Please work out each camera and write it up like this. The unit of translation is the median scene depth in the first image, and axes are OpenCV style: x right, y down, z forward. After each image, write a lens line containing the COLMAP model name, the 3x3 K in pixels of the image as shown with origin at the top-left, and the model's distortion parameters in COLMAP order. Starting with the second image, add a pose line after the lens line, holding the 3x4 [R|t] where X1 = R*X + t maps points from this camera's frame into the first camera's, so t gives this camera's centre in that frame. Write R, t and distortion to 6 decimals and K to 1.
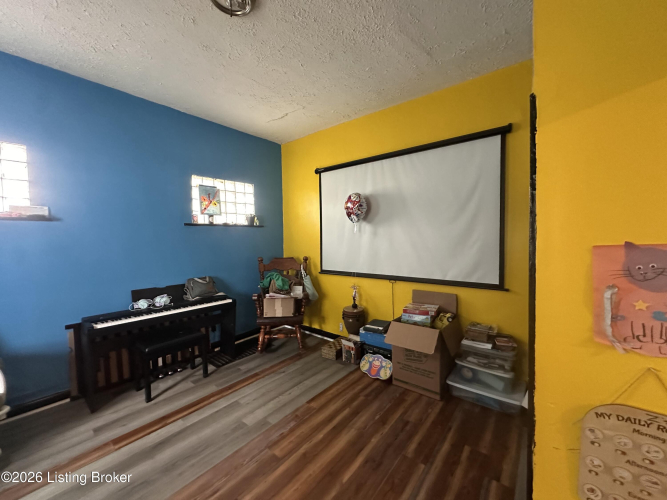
lens RADIAL K [[267.8, 0, 334.2], [0, 267.8, 250.3], [0, 0, 1]] dist [-0.003551, -0.000295]
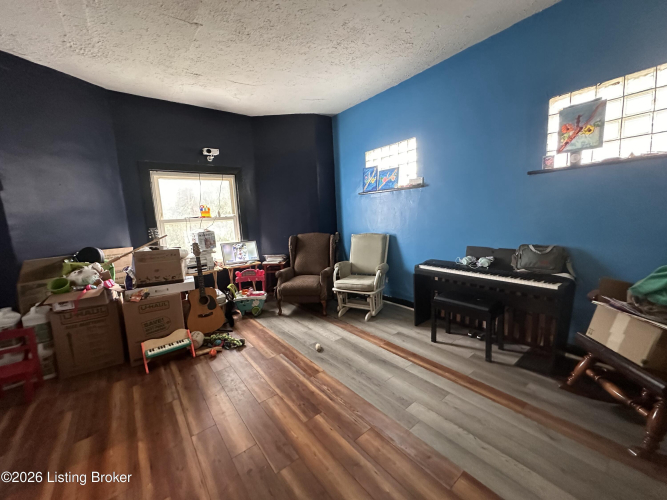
lens RADIAL K [[267.8, 0, 334.2], [0, 267.8, 249.4], [0, 0, 1]] dist [-0.003551, -0.000295]
pose [[-0.225652, 0.154058, -0.961950, 0.409771], [0.008666, 0.987696, 0.156149, -0.006926], [0.974169, 0.026899, -0.224210, 0.767053]]
